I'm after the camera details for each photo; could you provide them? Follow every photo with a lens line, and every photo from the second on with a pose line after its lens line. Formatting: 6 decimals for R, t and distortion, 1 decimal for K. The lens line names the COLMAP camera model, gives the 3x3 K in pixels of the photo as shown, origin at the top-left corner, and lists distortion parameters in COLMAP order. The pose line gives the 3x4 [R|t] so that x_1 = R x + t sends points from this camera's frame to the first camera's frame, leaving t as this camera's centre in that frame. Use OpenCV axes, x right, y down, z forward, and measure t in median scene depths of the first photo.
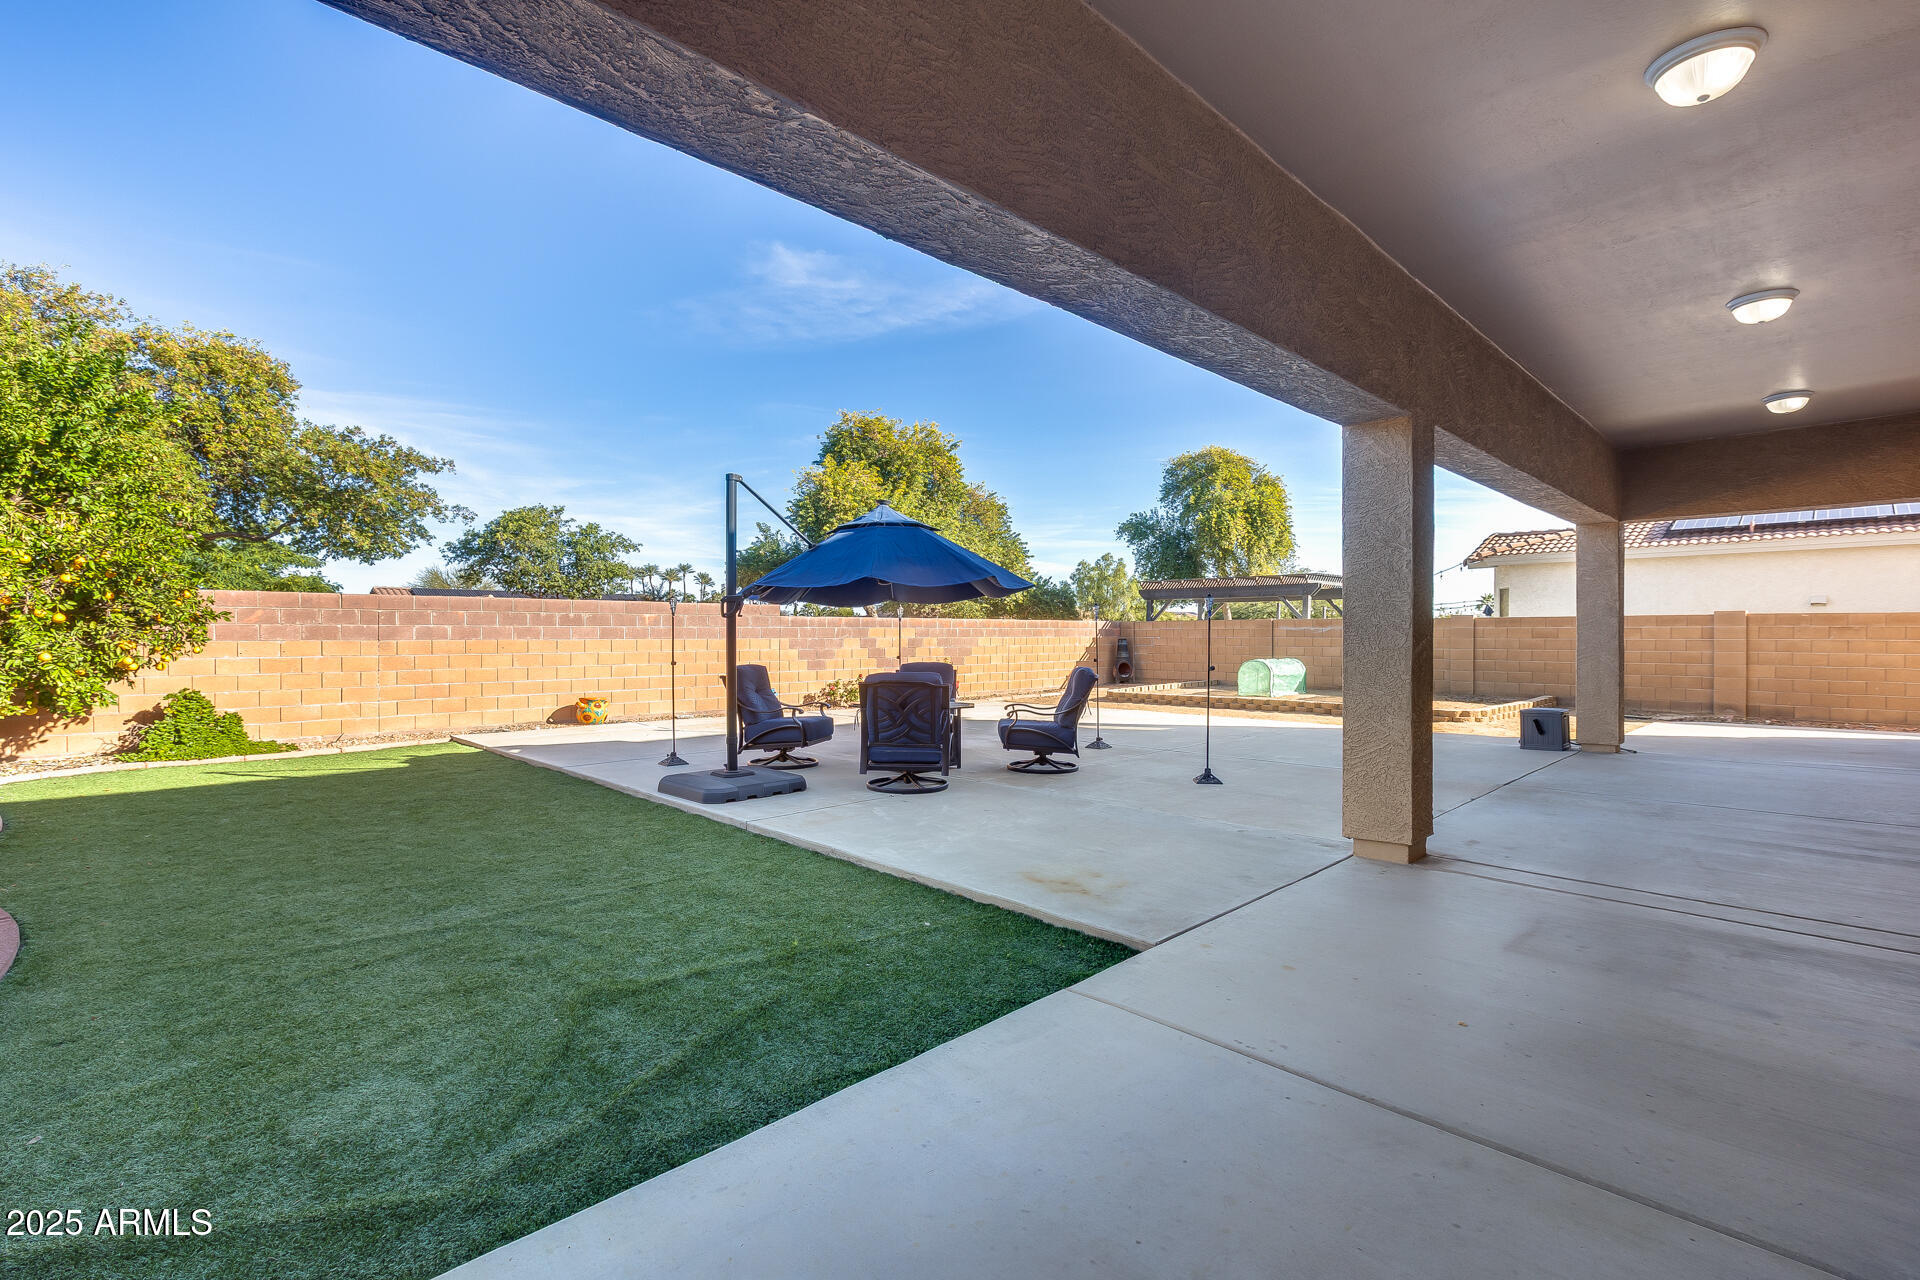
lens RADIAL K [[869.2, 0, 962.0], [0, 869.2, 627.9], [0, 0, 1]] dist [-0.000161, -0.000727]
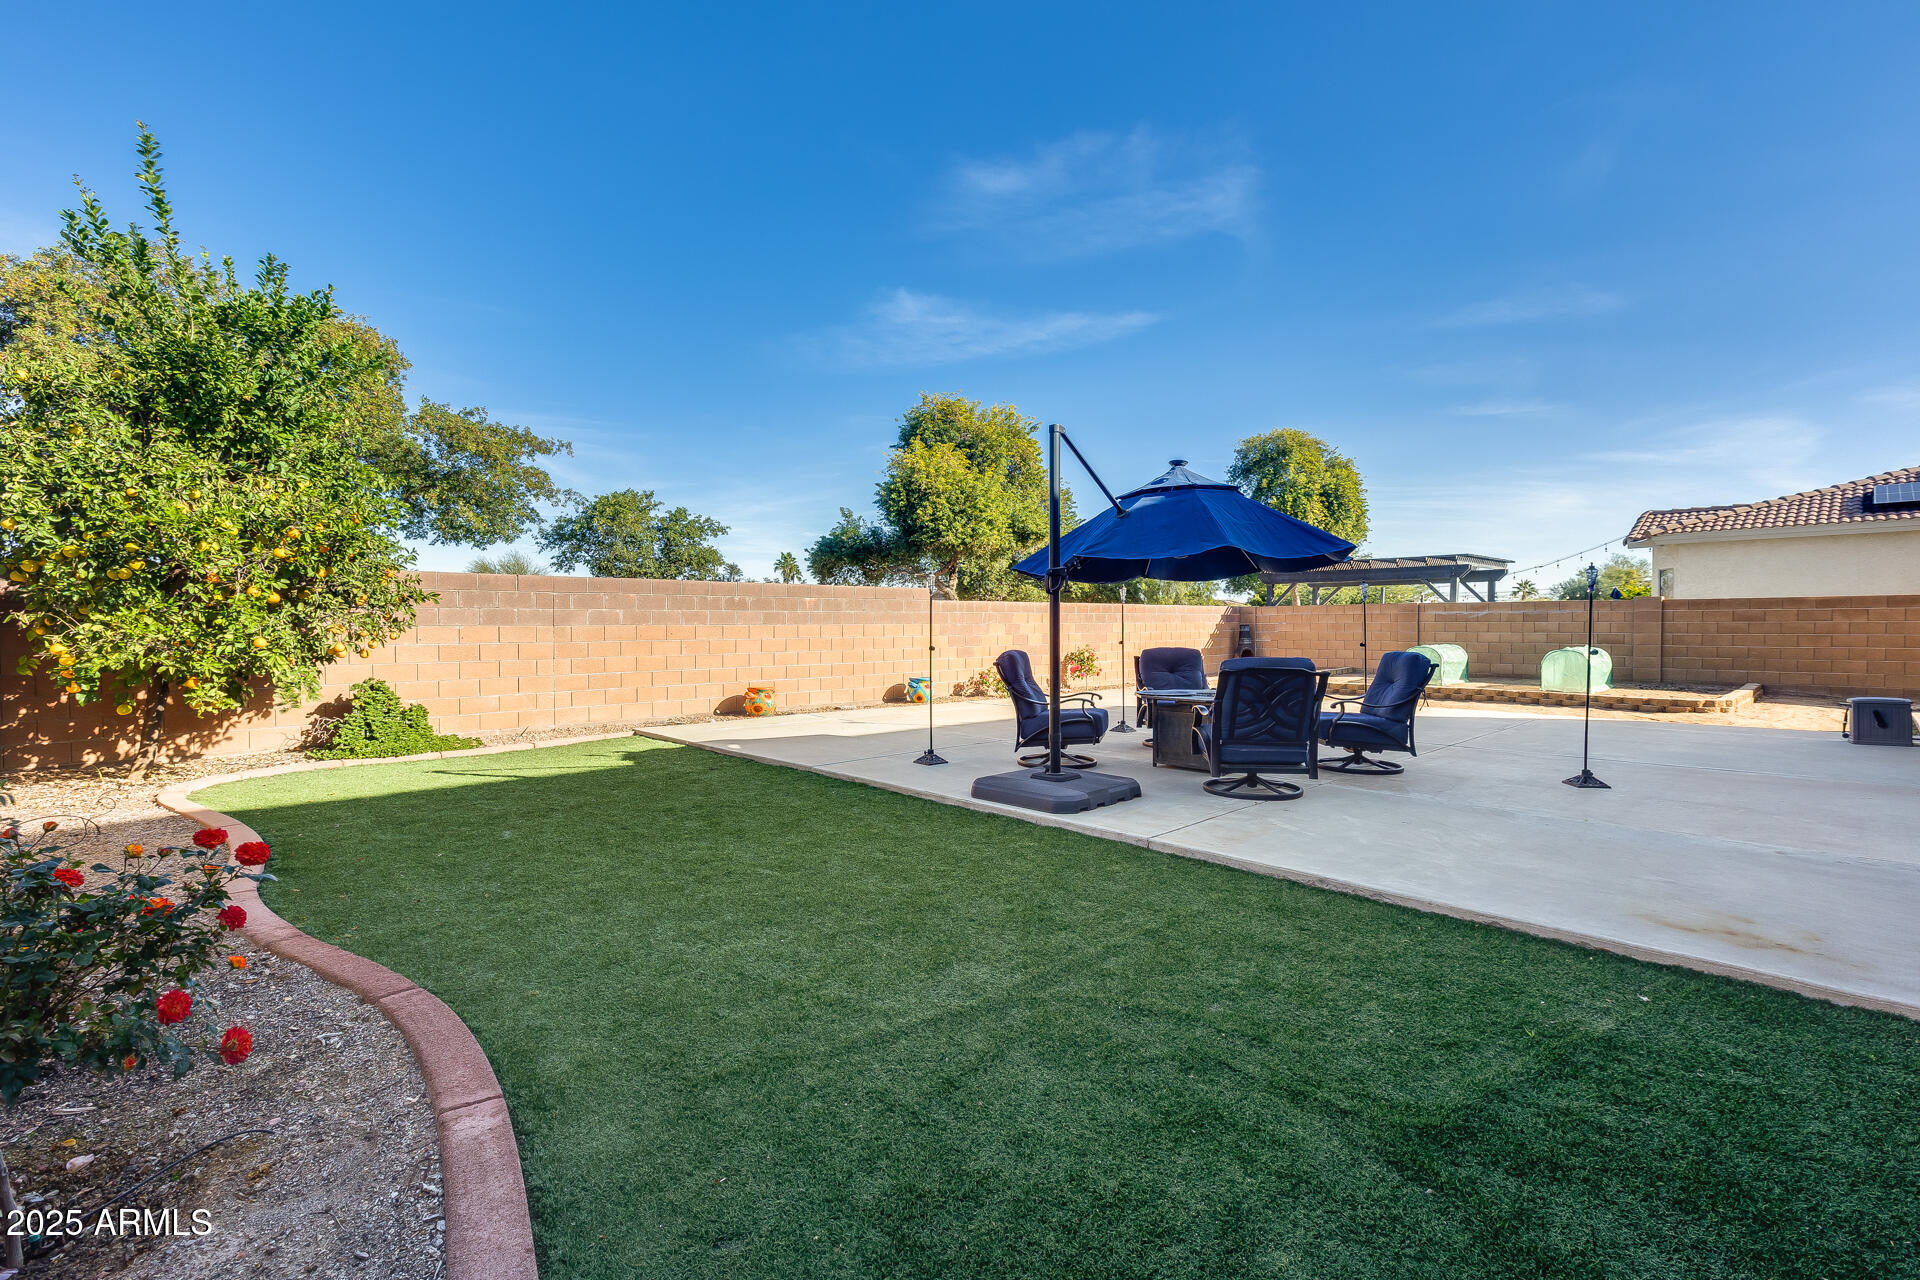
lens RADIAL K [[856.8, 0, 953.1], [0, 856.8, 624.5], [0, 0, 1]] dist [-0.000998, 0.000090]
pose [[0.999743, -0.003262, -0.022421, -0.222757], [0.003446, 0.999961, 0.008191, 0.007122], [0.022393, -0.008267, 0.999715, 0.100517]]
